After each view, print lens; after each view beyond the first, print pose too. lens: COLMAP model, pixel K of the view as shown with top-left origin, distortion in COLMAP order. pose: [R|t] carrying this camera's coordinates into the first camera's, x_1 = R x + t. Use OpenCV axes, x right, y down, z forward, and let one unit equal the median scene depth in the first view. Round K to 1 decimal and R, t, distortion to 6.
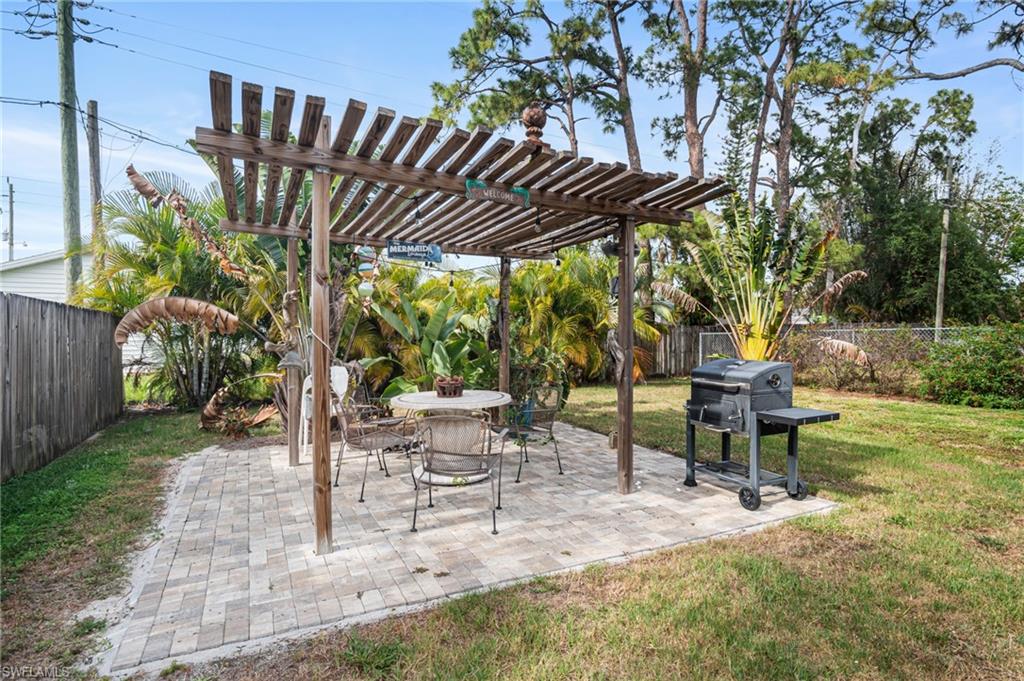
lens RADIAL K [[544.6, 0, 512.8], [0, 544.6, 337.7], [0, 0, 1]] dist [-0.026280, 0.002263]
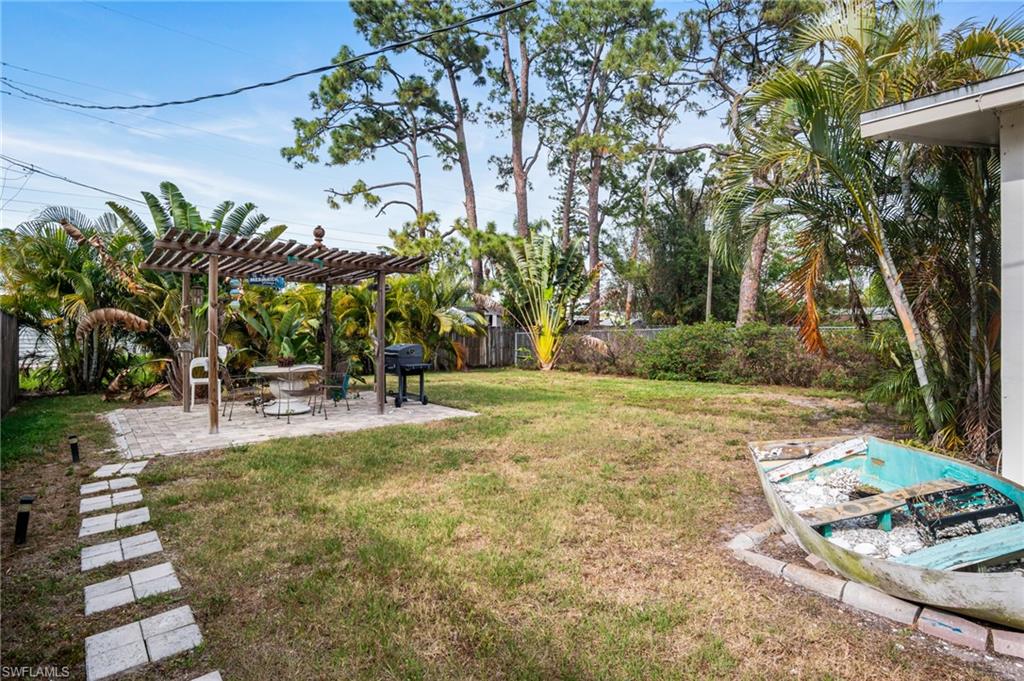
lens RADIAL K [[547.3, 0, 515.4], [0, 547.3, 340.1], [0, 0, 1]] dist [-0.026350, 0.001054]
pose [[0.976271, -0.000051, 0.216554, 0.059903], [-0.000786, 0.999993, 0.003775, 0.003469], [-0.216553, -0.003856, 0.976263, -0.233223]]
